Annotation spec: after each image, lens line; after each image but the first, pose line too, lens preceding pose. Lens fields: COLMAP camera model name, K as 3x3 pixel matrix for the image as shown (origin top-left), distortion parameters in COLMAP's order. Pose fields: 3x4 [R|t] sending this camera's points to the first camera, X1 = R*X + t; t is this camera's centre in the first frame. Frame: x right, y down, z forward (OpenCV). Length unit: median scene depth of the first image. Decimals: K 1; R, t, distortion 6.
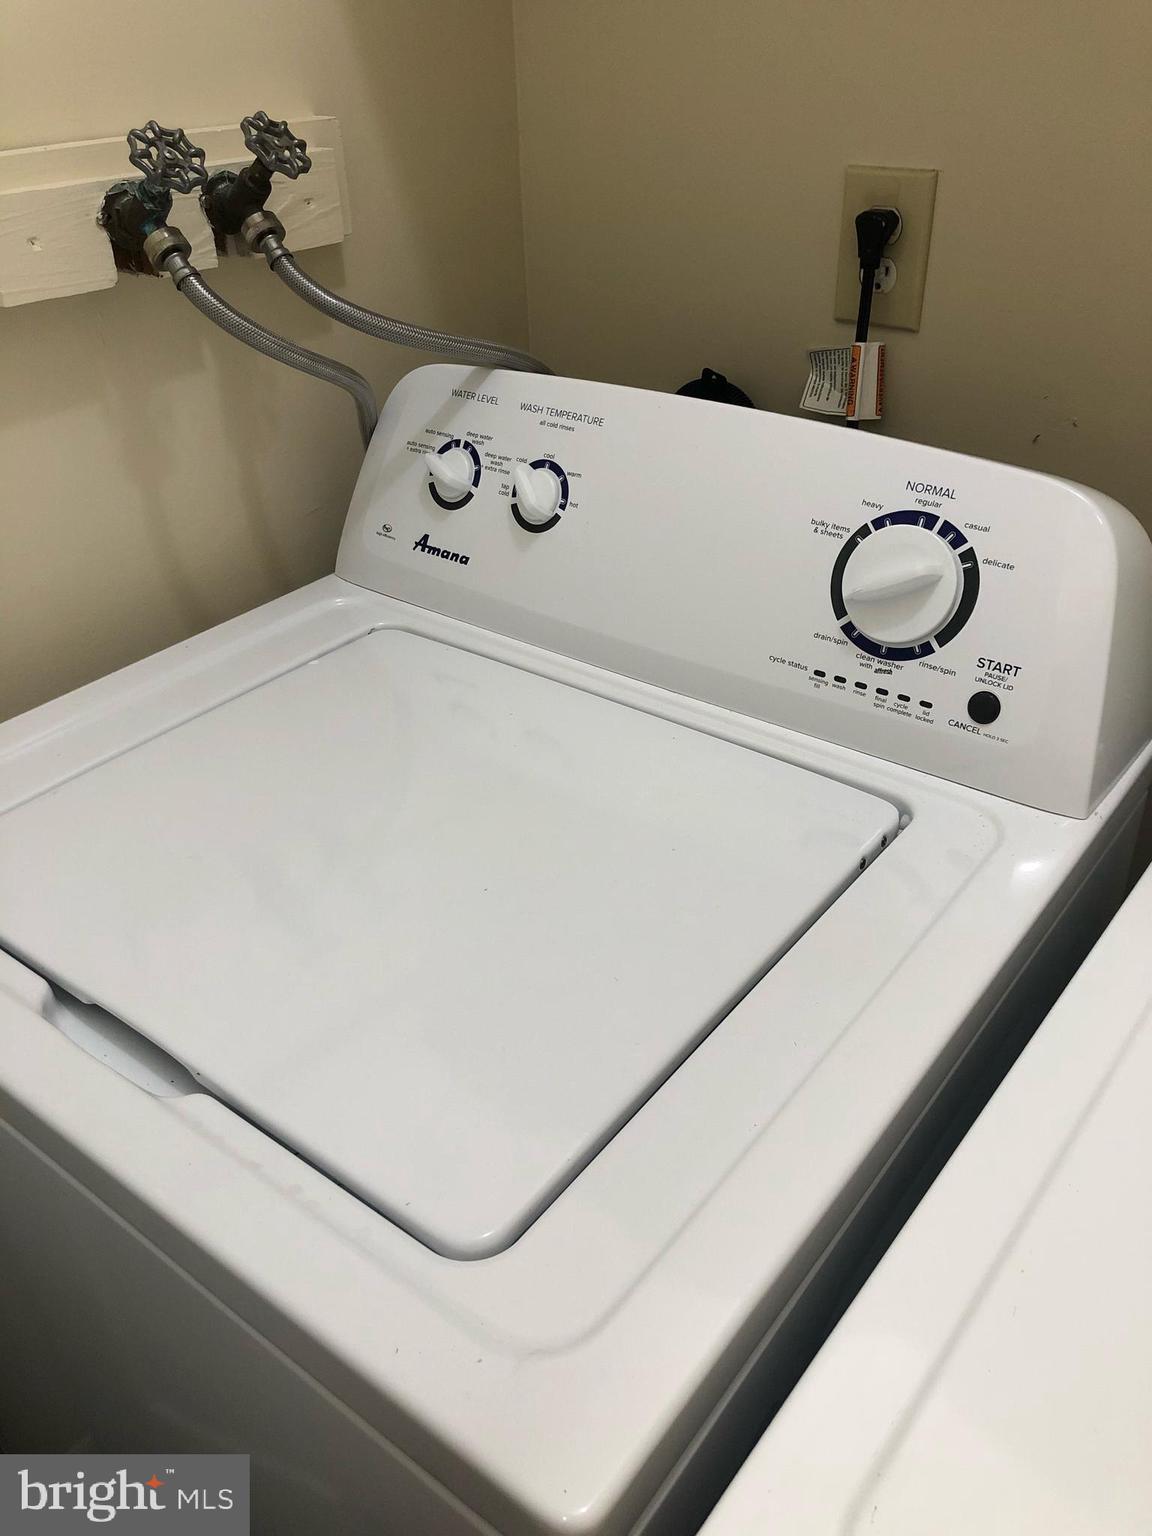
lens RADIAL K [[1266.9, 0, 580.8], [0, 1266.9, 768.7], [0, 0, 1]] dist [0.045042, -0.037904]
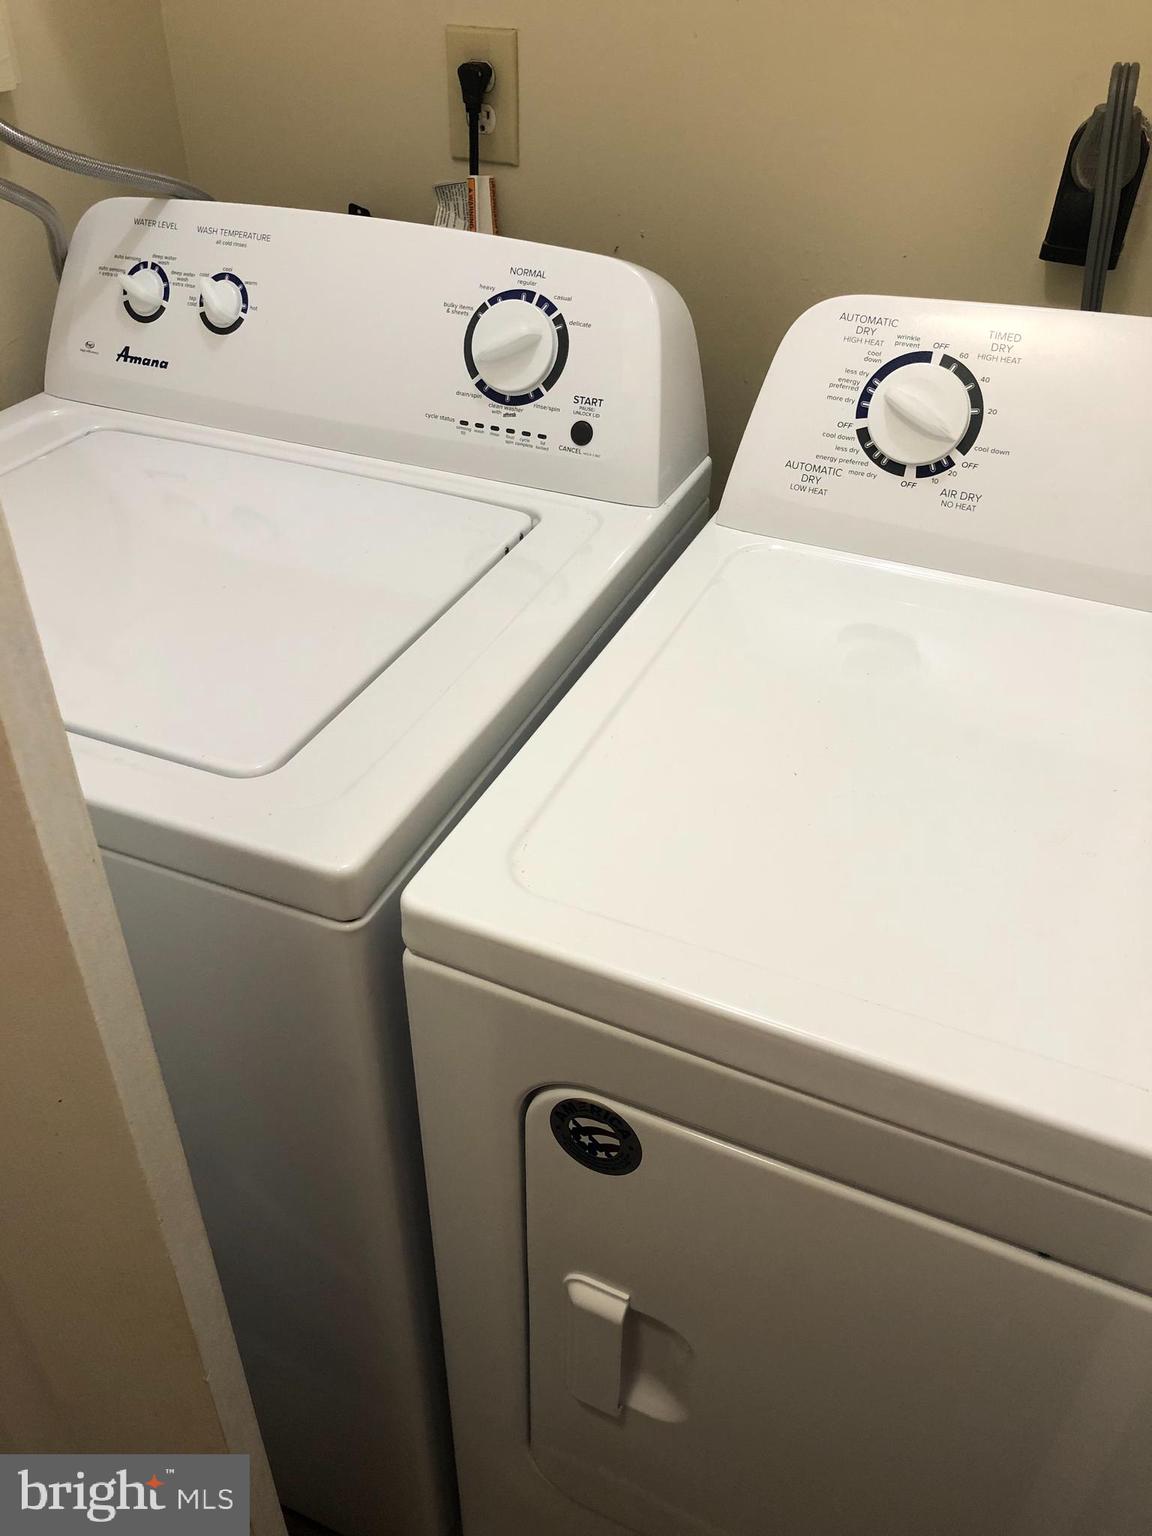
lens RADIAL K [[1266.9, 0, 573.7], [0, 1266.9, 767.9], [0, 0, 1]] dist [0.045042, -0.037904]
pose [[0.968905, -0.117102, 0.217969, -0.025781], [0.102014, 0.991619, 0.079275, 0.158340], [-0.225425, -0.054574, 0.972731, -0.277316]]
